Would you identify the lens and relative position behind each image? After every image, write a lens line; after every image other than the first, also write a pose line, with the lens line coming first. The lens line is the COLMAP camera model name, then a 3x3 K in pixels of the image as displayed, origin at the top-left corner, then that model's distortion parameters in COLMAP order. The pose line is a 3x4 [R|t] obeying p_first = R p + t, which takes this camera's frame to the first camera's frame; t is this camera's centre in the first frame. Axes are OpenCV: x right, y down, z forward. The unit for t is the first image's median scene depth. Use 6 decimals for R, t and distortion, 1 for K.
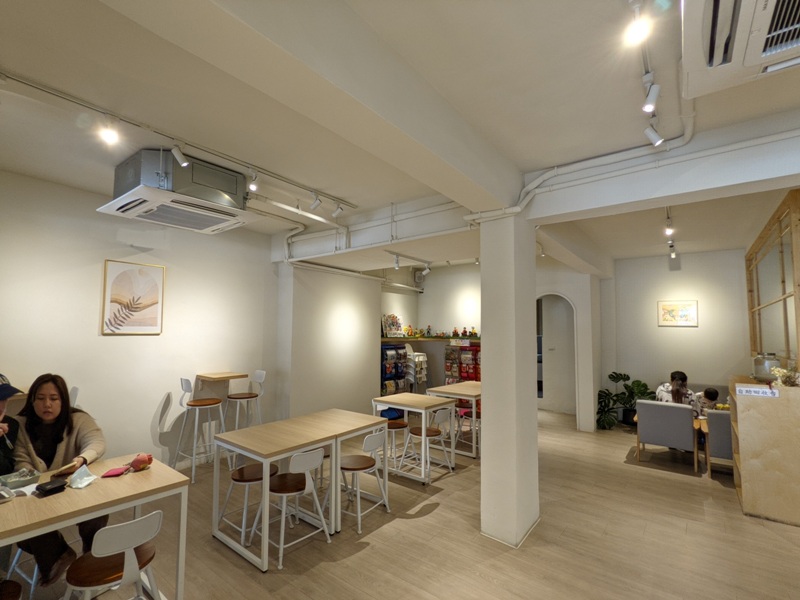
lens RADIAL K [[385.3, 0, 395.9], [0, 385.3, 300.7], [0, 0, 1]] dist [-0.004054, 0.001744]
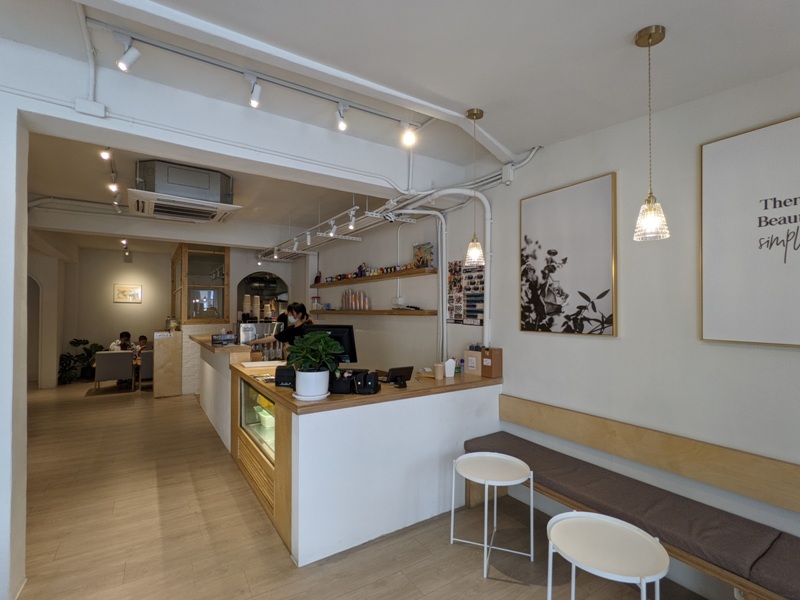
lens RADIAL K [[385.3, 0, 396.9], [0, 385.3, 305.9], [0, 0, 1]] dist [-0.004054, 0.001744]
pose [[0.330057, 0.003481, 0.943955, -0.310761], [-0.069270, 0.997386, 0.020542, -0.021373], [-0.941416, -0.072167, 0.329435, -0.450006]]
